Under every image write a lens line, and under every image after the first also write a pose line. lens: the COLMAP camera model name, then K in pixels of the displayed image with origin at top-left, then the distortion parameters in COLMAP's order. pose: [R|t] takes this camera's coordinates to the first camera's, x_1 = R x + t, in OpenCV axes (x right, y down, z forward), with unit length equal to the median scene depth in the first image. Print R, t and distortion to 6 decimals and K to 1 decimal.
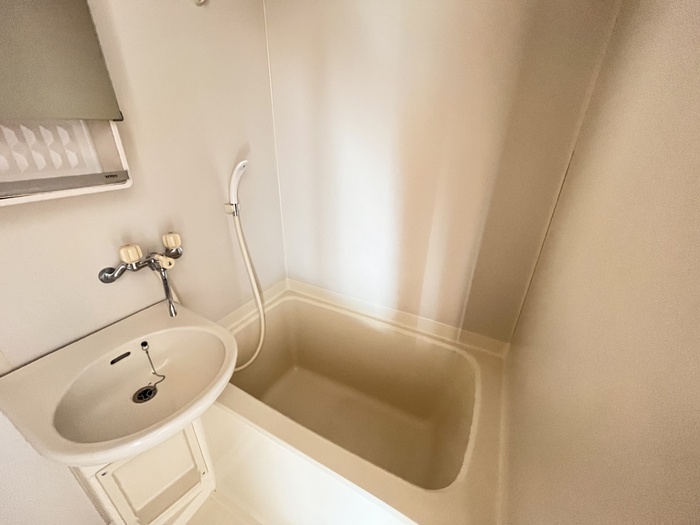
lens RADIAL K [[281.6, 0, 348.1], [0, 281.6, 262.4], [0, 0, 1]] dist [0.000869, 0.000539]
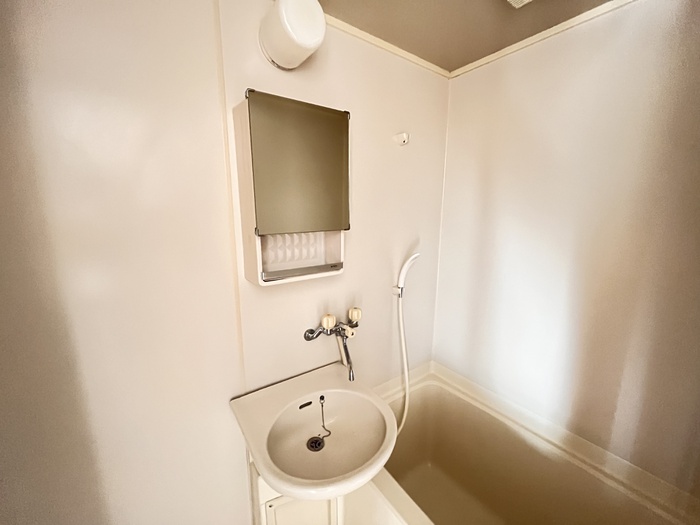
lens RADIAL K [[281.6, 0, 351.6], [0, 281.6, 262.0], [0, 0, 1]] dist [0.000869, 0.000539]
pose [[0.902639, 0.072755, -0.424205, -0.130281], [-0.176027, 0.961813, -0.209598, -0.037251], [0.392756, 0.263862, 0.880976, -0.159353]]
